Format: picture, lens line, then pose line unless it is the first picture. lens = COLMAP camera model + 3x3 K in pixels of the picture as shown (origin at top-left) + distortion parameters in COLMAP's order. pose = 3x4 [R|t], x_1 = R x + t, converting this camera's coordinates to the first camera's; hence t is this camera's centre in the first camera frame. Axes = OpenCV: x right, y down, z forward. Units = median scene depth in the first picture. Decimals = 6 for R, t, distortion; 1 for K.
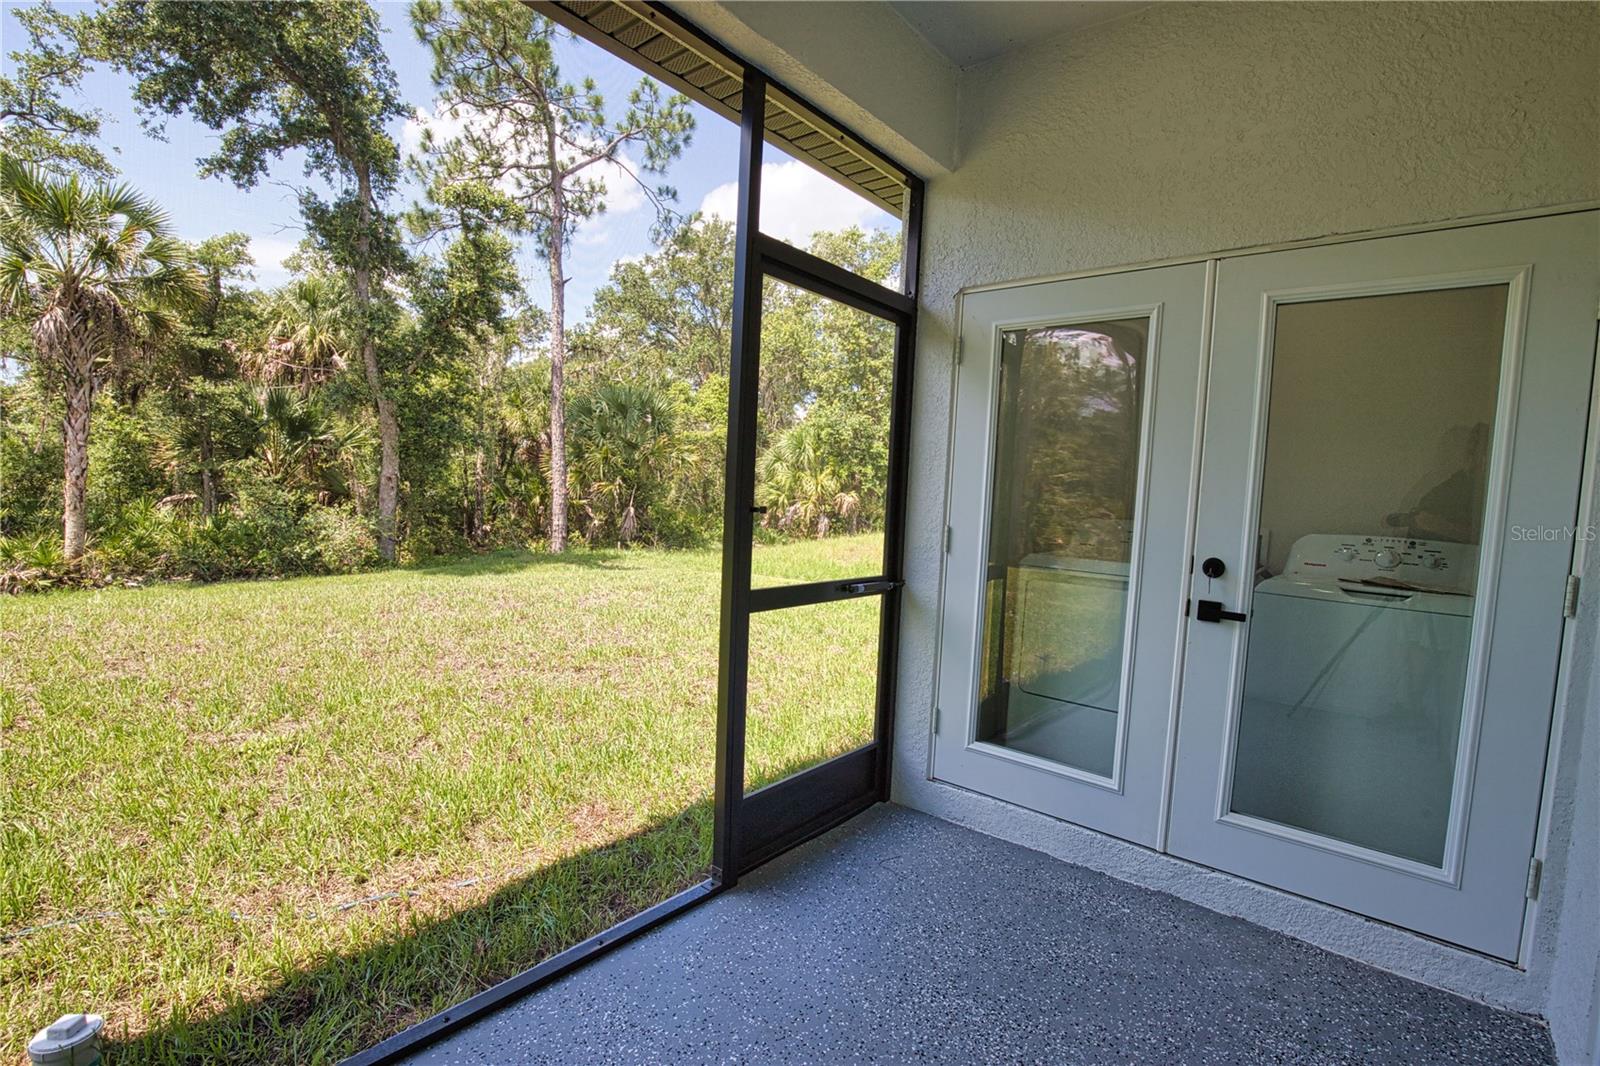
lens RADIAL K [[732.2, 0, 805.9], [0, 732.2, 539.0], [0, 0, 1]] dist [-0.037647, 0.008300]
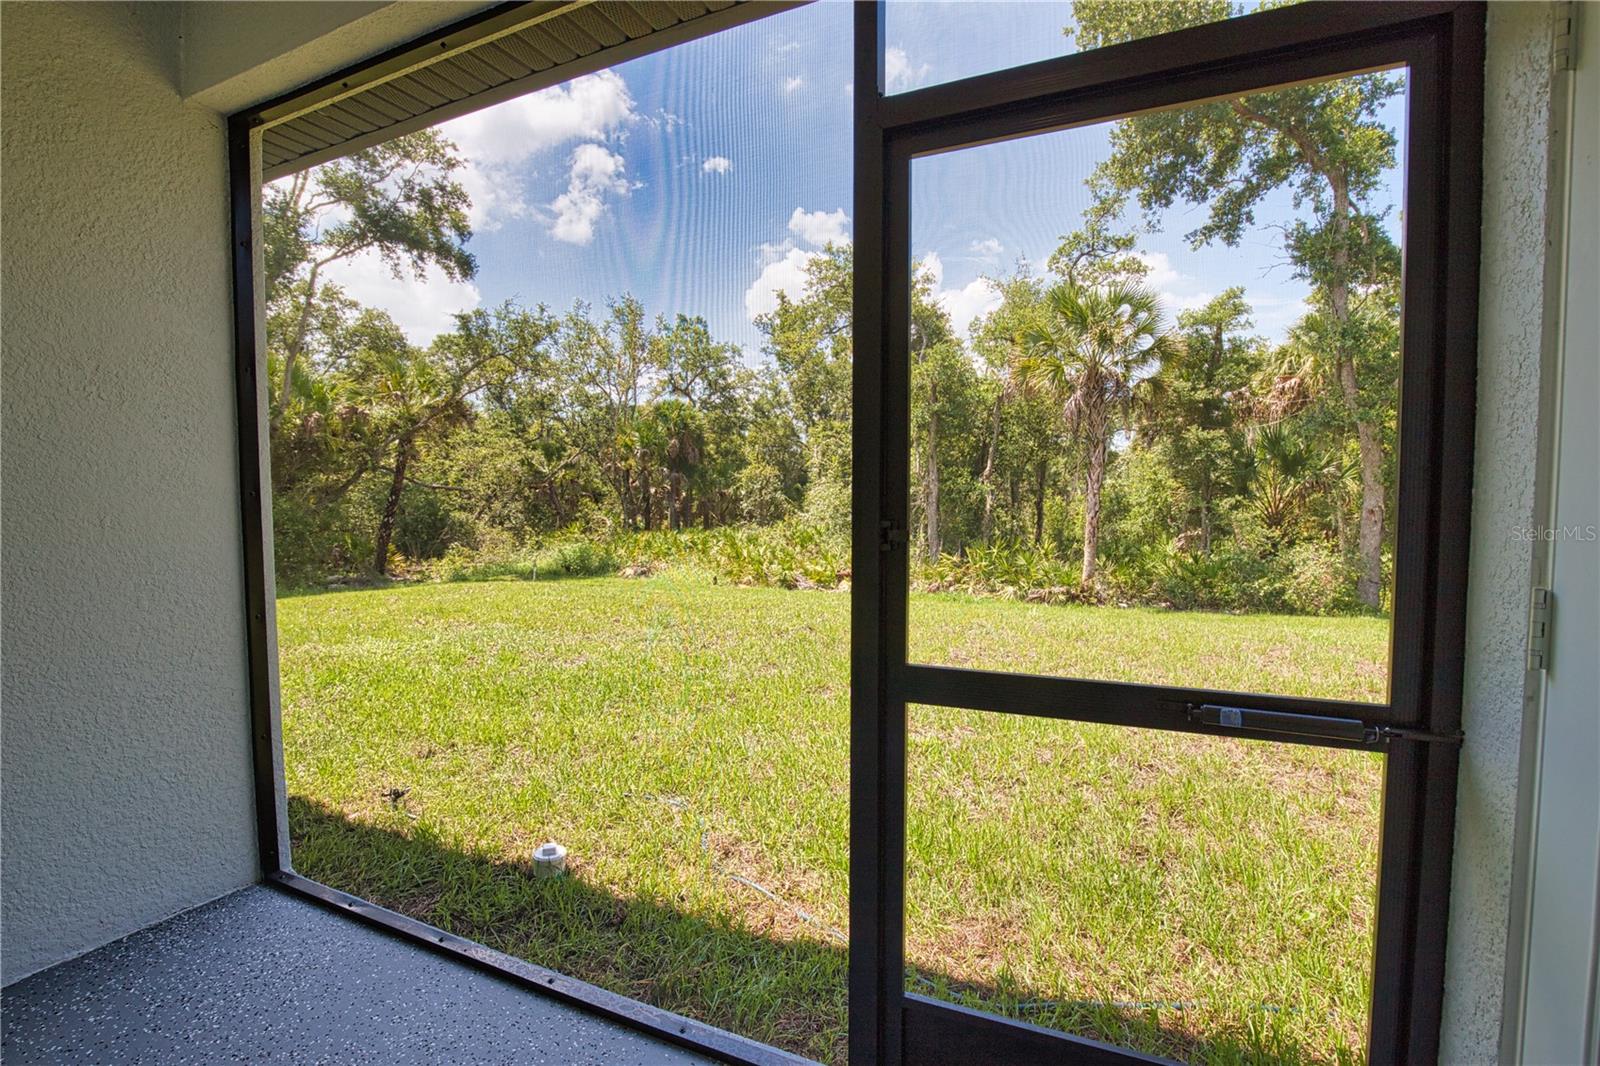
lens RADIAL K [[727.2, 0, 805.9], [0, 727.2, 541.1], [0, 0, 1]] dist [-0.031317, 0.000545]
pose [[0.261016, 0.003351, -0.965329, 0.409294], [-0.051092, 0.998640, -0.010348, -0.019980], [0.963981, 0.052021, 0.260832, 0.624482]]
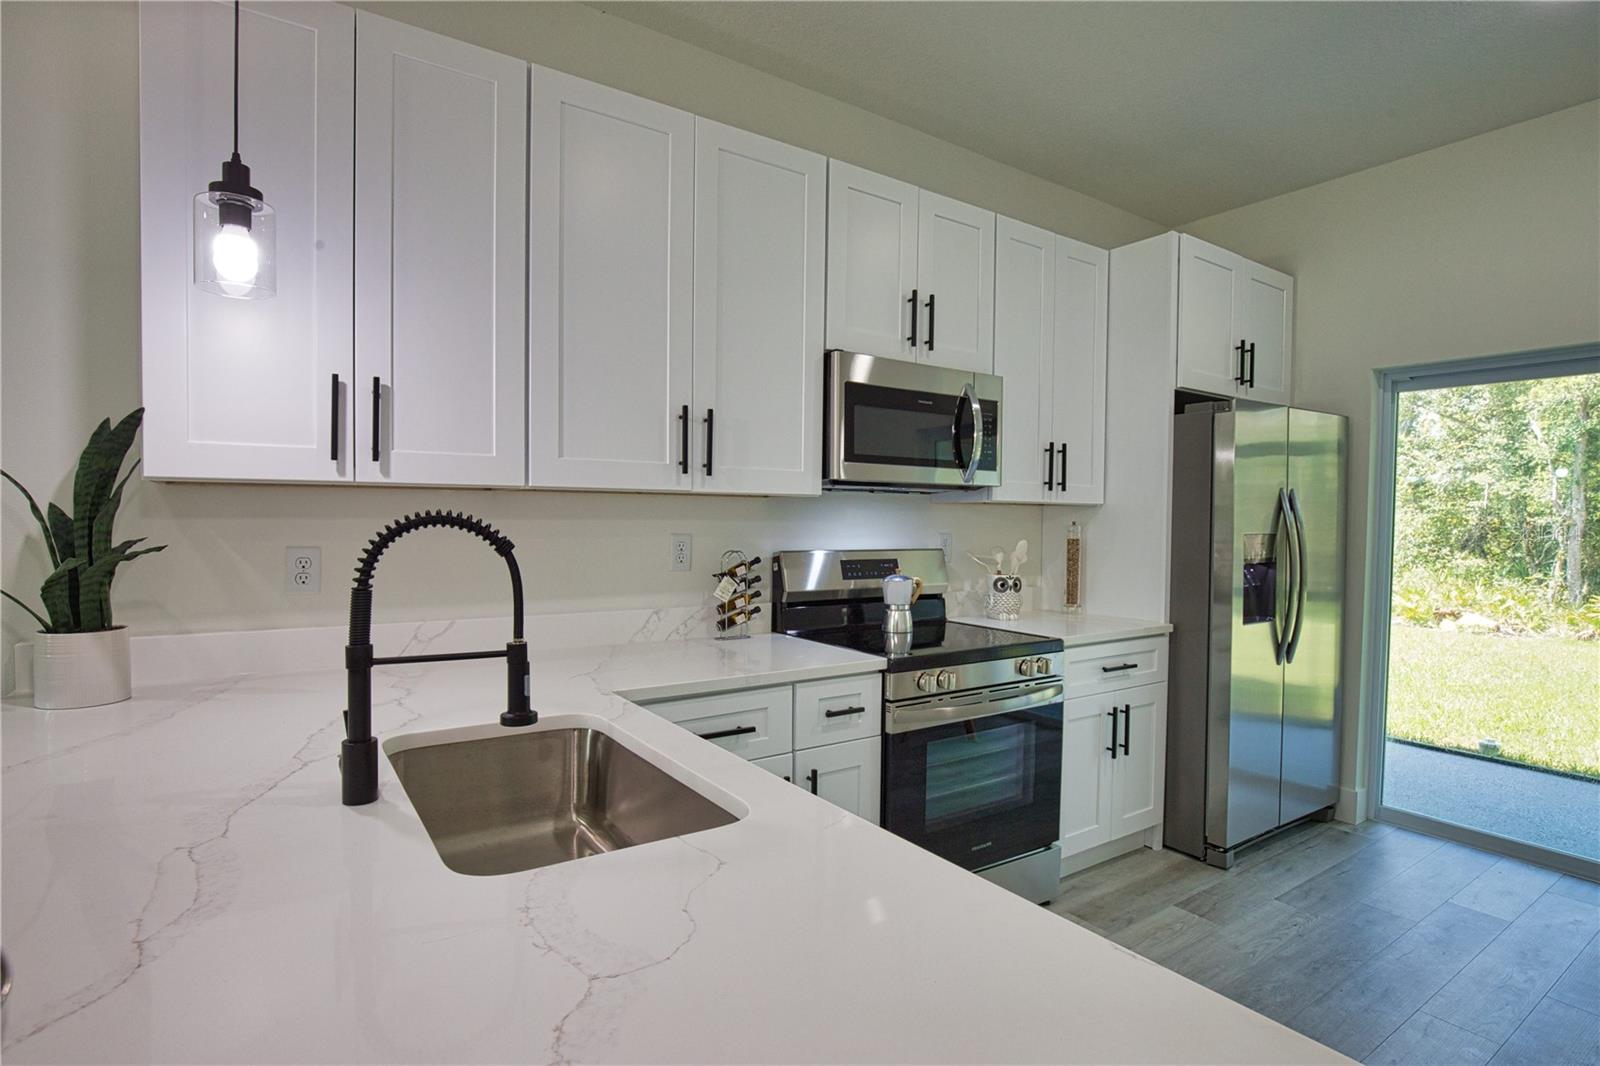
lens RADIAL K [[802.6, 0, 808.4], [0, 802.6, 547.0], [0, 0, 1]] dist [-0.033522, 0.008287]
pose [[-0.267360, -0.015791, -0.963467, 1.645092], [-0.092037, 0.995713, 0.009221, 0.071773], [0.959191, 0.091140, -0.267667, -0.530311]]
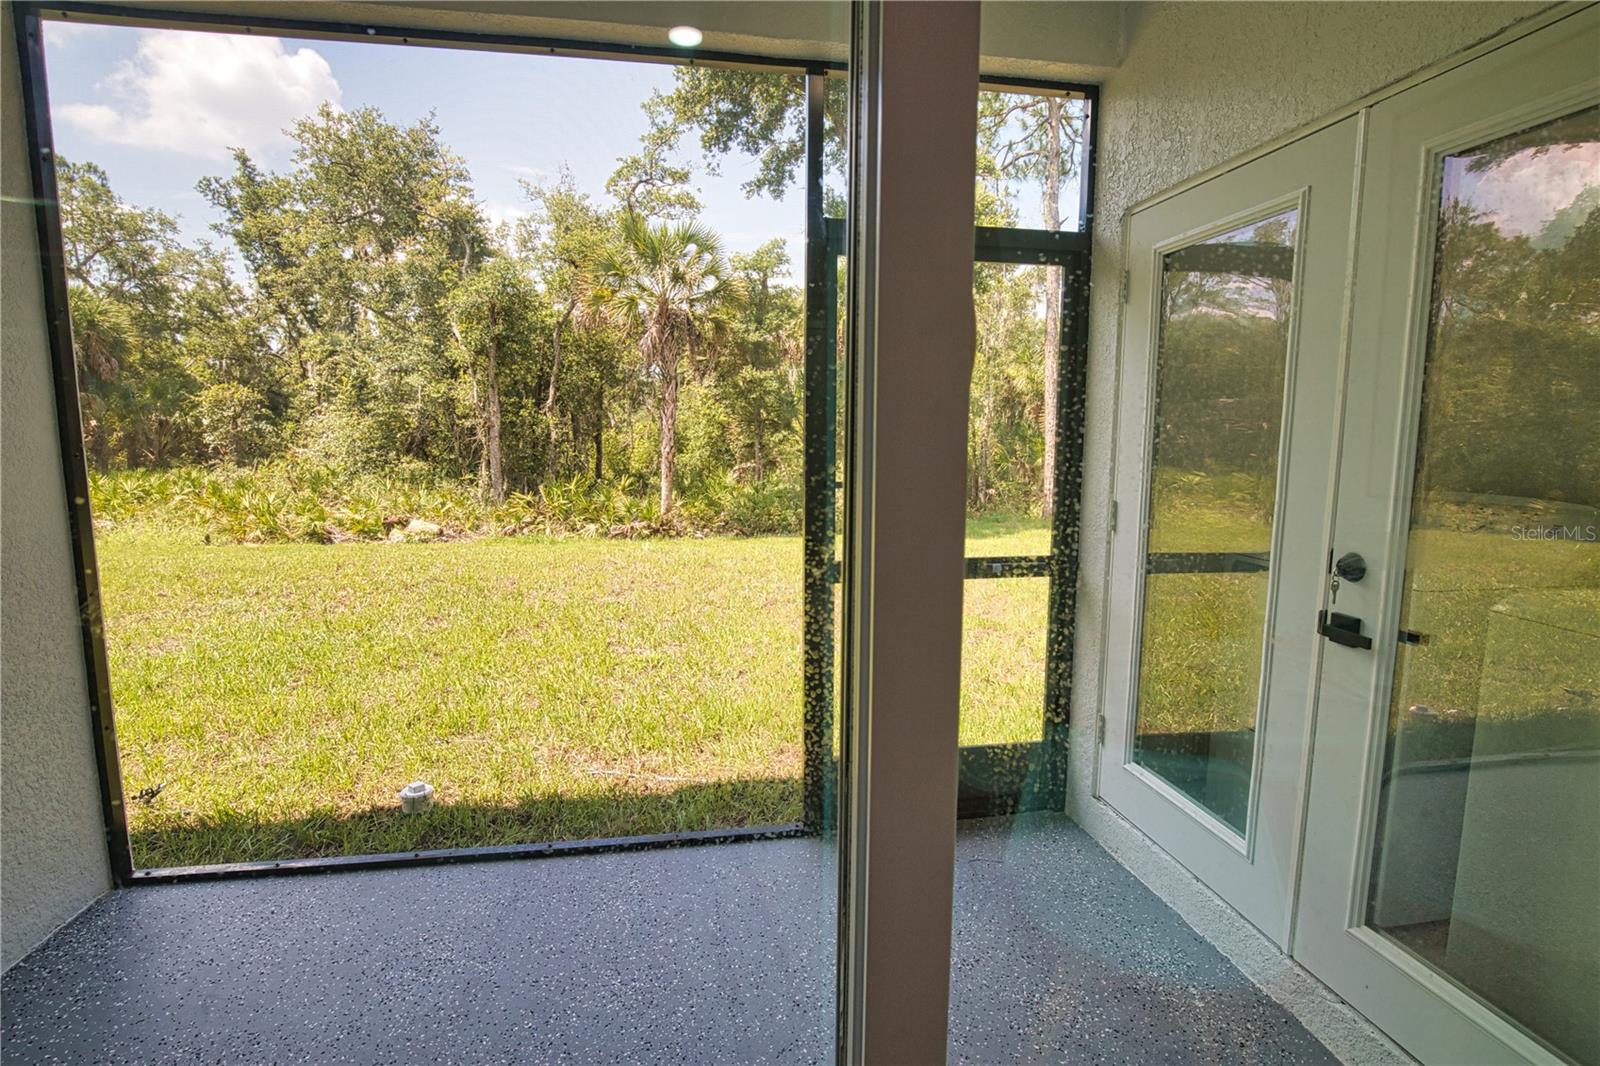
lens RADIAL K [[805.2, 0, 802.5], [0, 805.2, 537.3], [0, 0, 1]] dist [-0.035303, 0.008550]
pose [[0.763294, 0.039858, -0.644821, 0.522046], [-0.012530, 0.998821, 0.046908, -0.014398], [0.645930, -0.027725, 0.762893, 0.075032]]
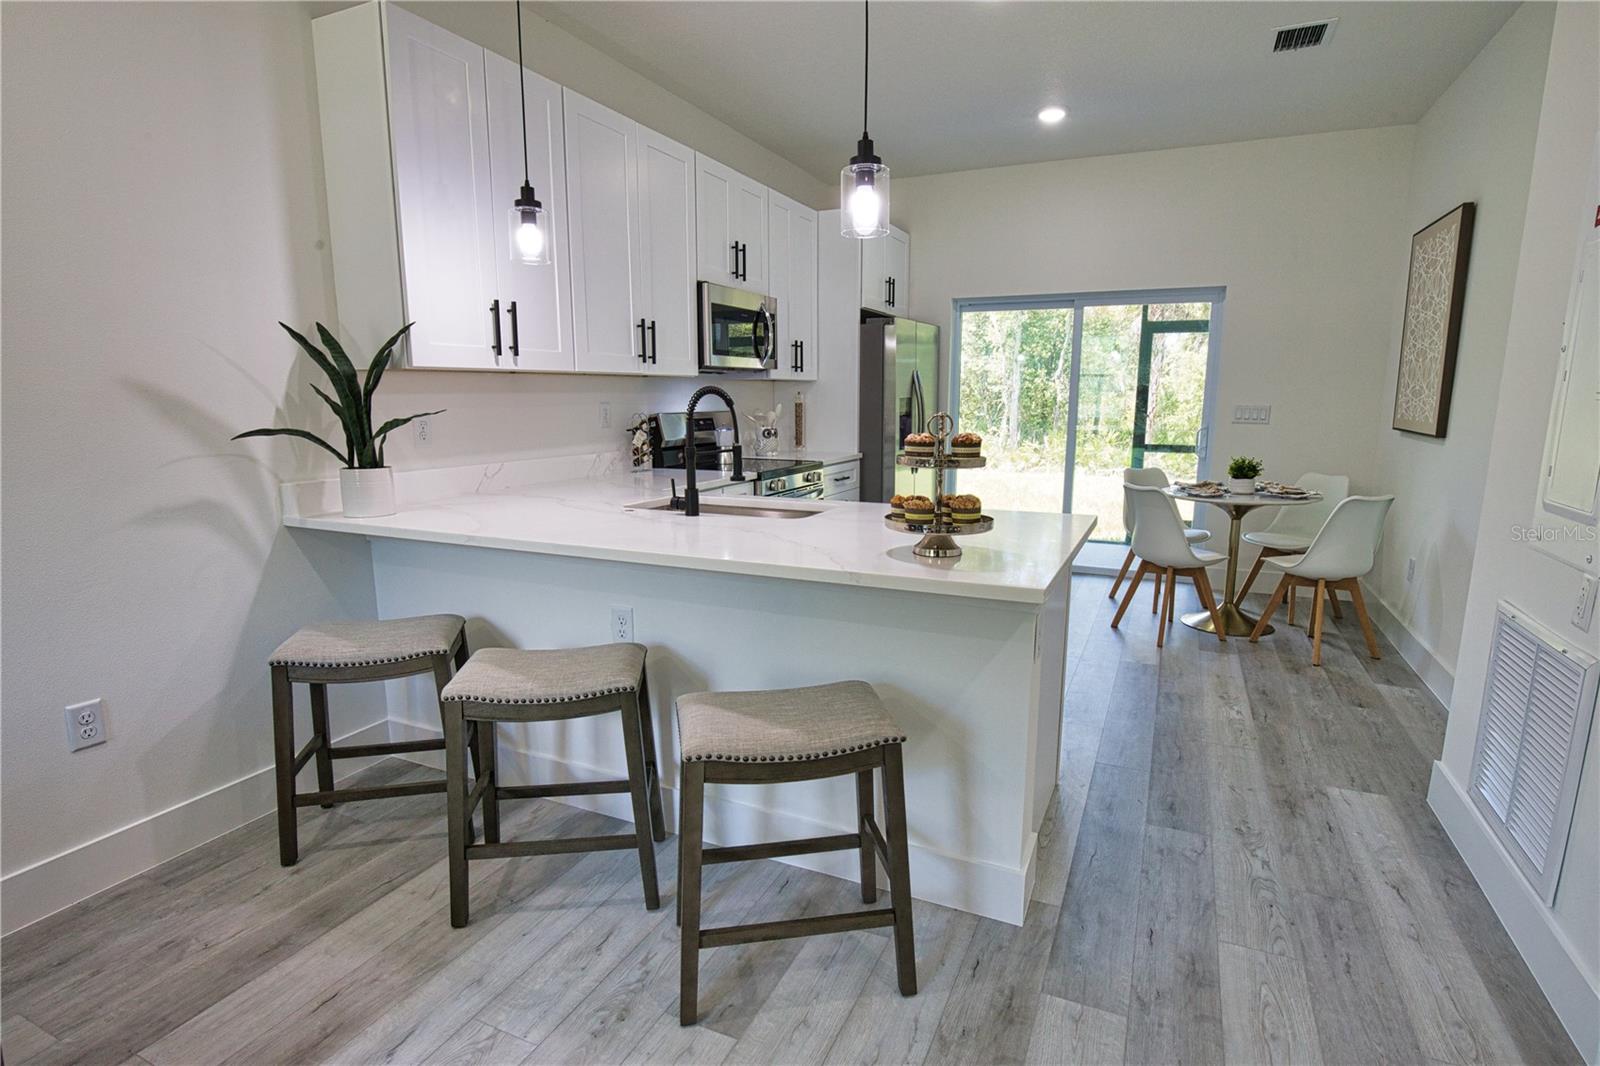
lens RADIAL K [[808.3, 0, 807.4], [0, 808.3, 541.8], [0, 0, 1]] dist [-0.016079, 0.000873]
pose [[0.263360, 0.126788, -0.956329, 2.232160], [-0.055127, 0.991684, 0.116294, 0.135611], [0.963121, 0.022093, 0.268160, -0.954120]]
